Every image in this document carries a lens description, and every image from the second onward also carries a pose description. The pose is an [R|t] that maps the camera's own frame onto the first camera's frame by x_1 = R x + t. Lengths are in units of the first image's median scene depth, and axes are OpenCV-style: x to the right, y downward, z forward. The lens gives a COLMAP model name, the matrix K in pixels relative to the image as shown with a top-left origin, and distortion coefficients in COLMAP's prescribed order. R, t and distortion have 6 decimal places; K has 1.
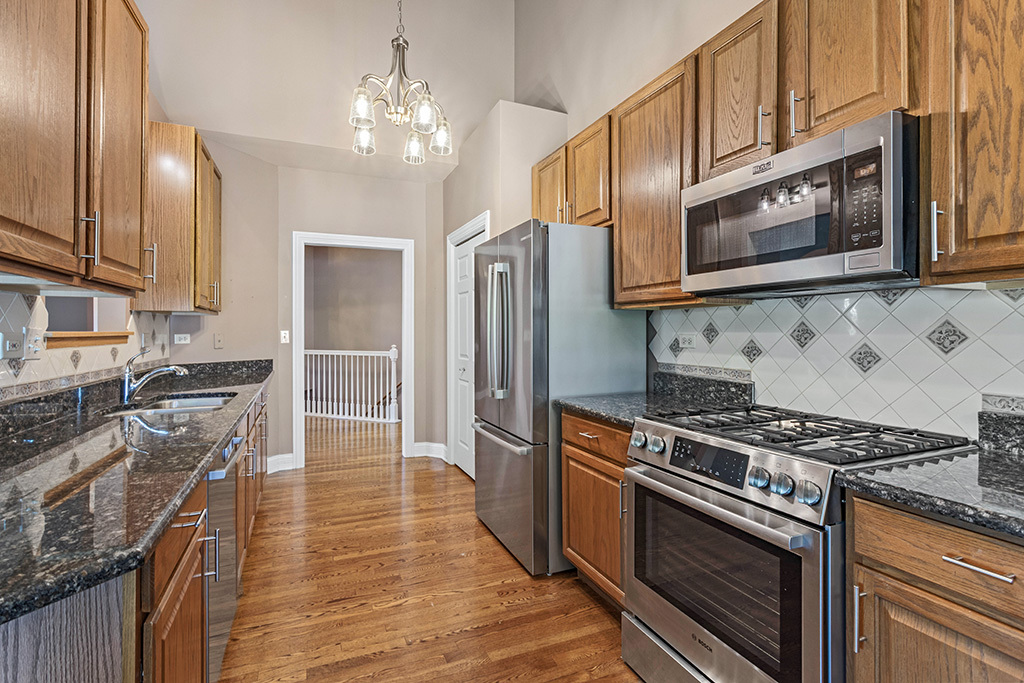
lens RADIAL K [[483.4, 0, 508.0], [0, 483.4, 336.8], [0, 0, 1]] dist [0.017000, 0.000072]
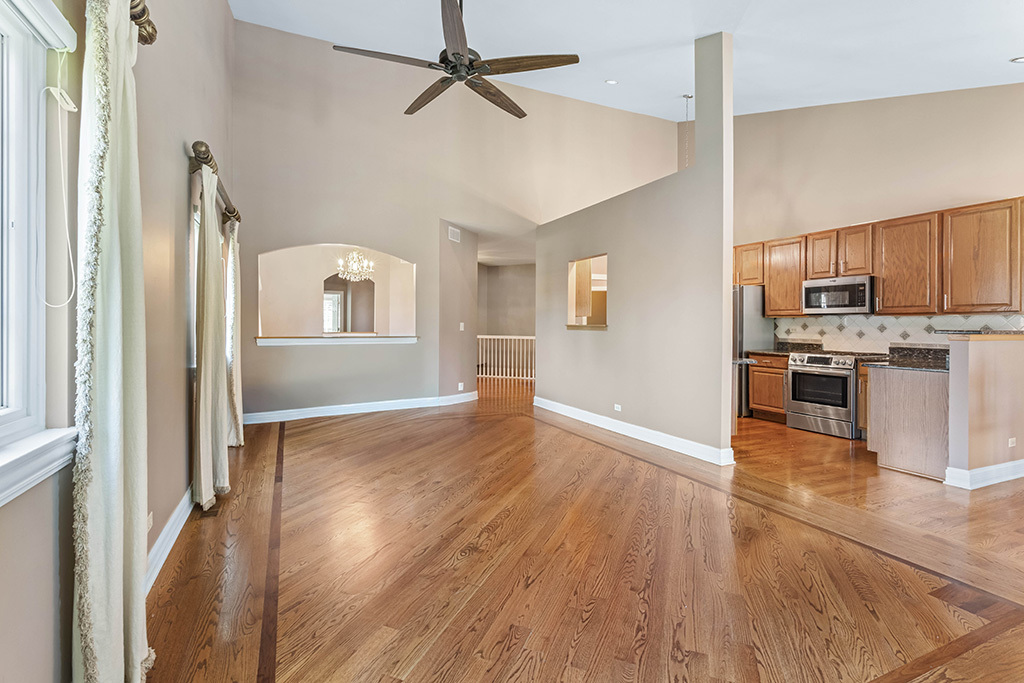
lens RADIAL K [[483.4, 0, 515.6], [0, 483.4, 330.7], [0, 0, 1]] dist [0.017000, 0.000072]
pose [[0.999222, 0.003496, 0.039277, -1.710369], [-0.003739, 0.999974, 0.006131, 0.005145], [-0.039254, -0.006273, 0.999210, -2.185920]]
